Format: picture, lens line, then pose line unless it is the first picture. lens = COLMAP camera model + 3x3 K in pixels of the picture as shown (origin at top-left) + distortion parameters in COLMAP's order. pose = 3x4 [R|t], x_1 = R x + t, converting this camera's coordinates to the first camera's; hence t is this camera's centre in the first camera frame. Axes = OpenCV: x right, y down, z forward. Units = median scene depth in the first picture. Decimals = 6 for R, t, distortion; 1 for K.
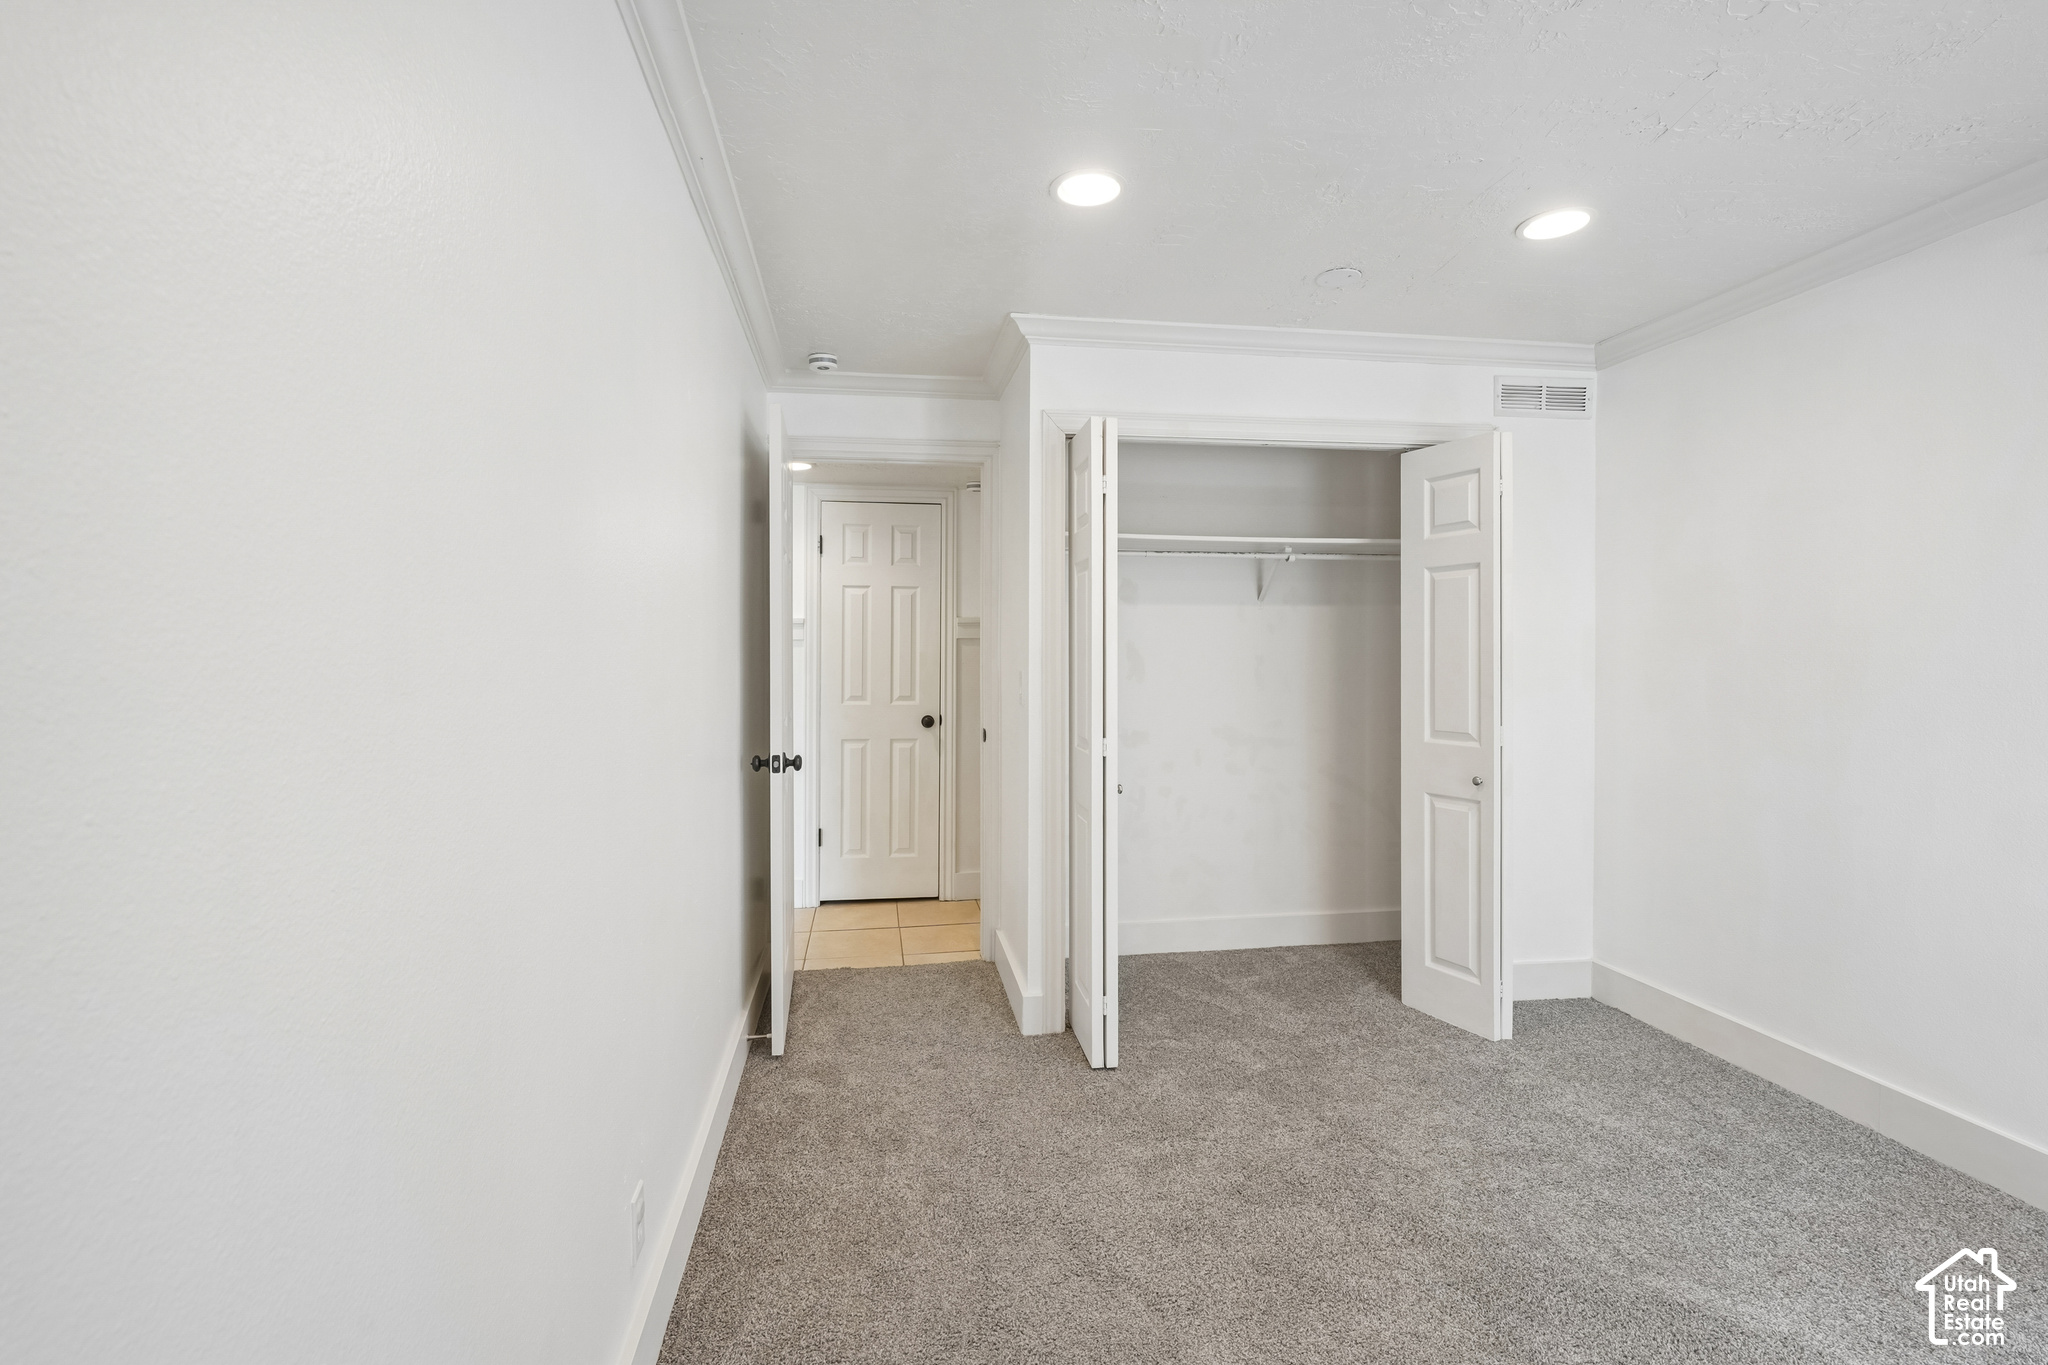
lens RADIAL K [[935.1, 0, 1026.1], [0, 935.1, 664.8], [0, 0, 1]] dist [-0.001312, 0.000229]
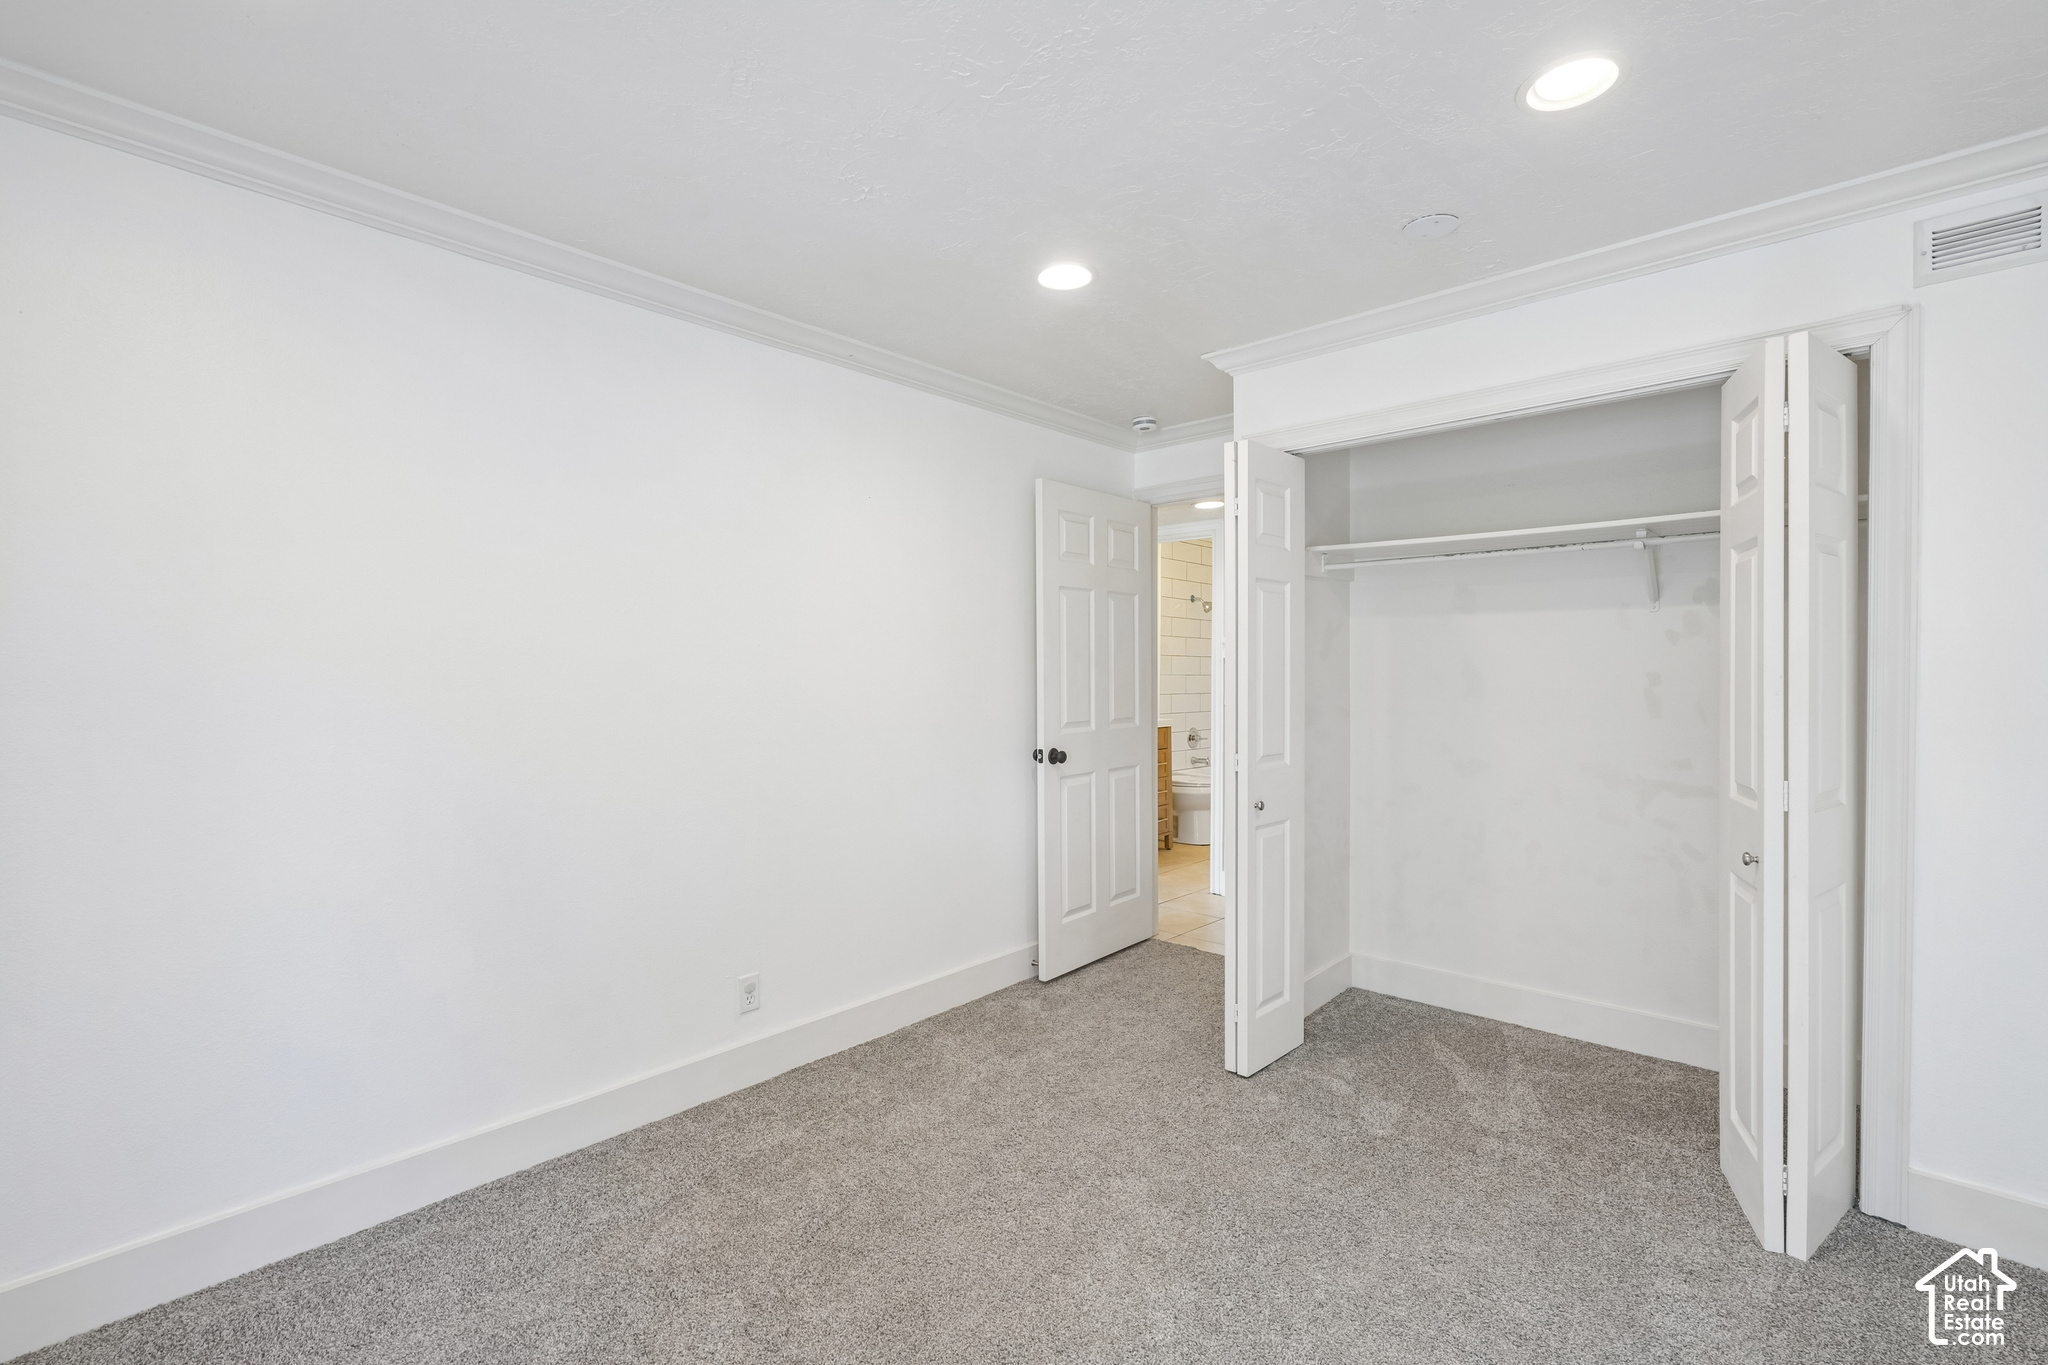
lens RADIAL K [[935.1, 0, 1031.1], [0, 935.1, 684.0], [0, 0, 1]] dist [-0.001312, 0.000229]
pose [[0.621442, 0.011130, -0.783381, 0.625694], [-0.006932, 0.999938, 0.008708, -0.004556], [0.783430, 0.000019, 0.621480, 0.154206]]
